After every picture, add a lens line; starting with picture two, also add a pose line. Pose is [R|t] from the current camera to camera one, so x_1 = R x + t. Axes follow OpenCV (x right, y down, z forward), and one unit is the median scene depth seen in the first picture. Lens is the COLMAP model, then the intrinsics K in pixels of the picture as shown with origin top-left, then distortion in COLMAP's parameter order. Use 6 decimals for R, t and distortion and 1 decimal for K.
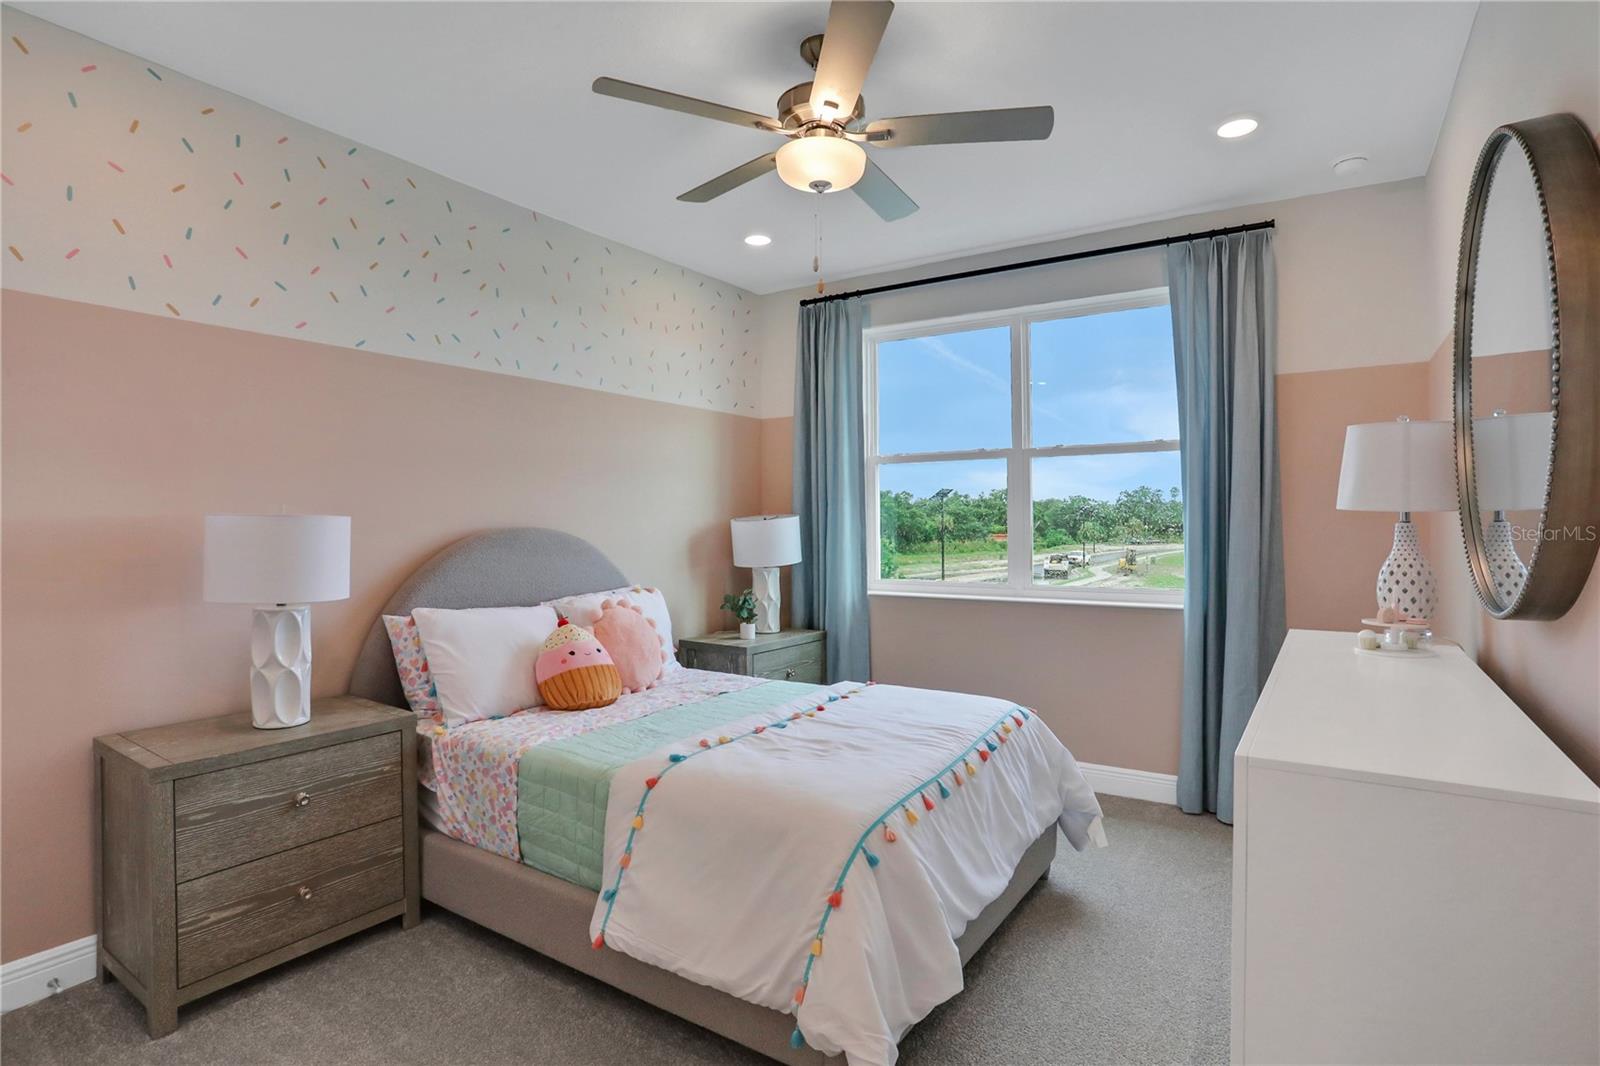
lens RADIAL K [[802.0, 0, 791.9], [0, 802.0, 529.4], [0, 0, 1]] dist [-0.069308, 0.026023]
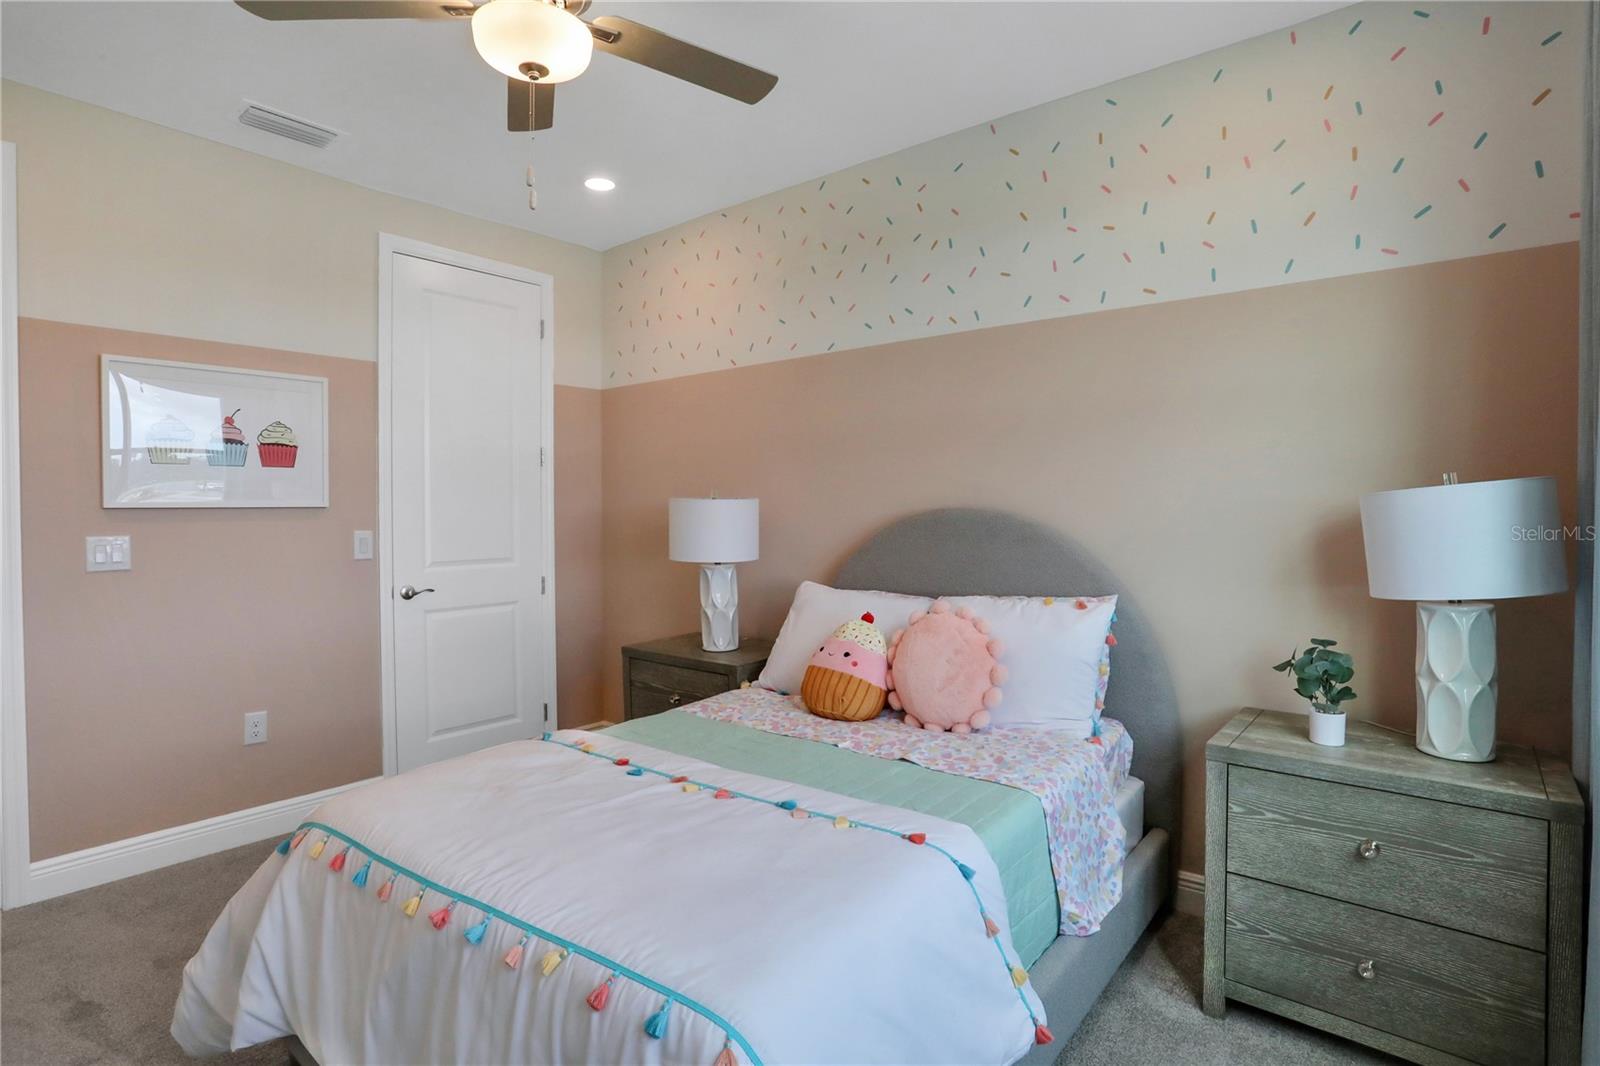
lens RADIAL K [[802.0, 0, 791.9], [0, 802.0, 529.4], [0, 0, 1]] dist [-0.069308, 0.026023]
pose [[-0.091236, 0.025169, -0.995511, 0.531580], [-0.006251, 0.999646, 0.025846, -0.000730], [0.995810, 0.008581, -0.091046, 0.899109]]
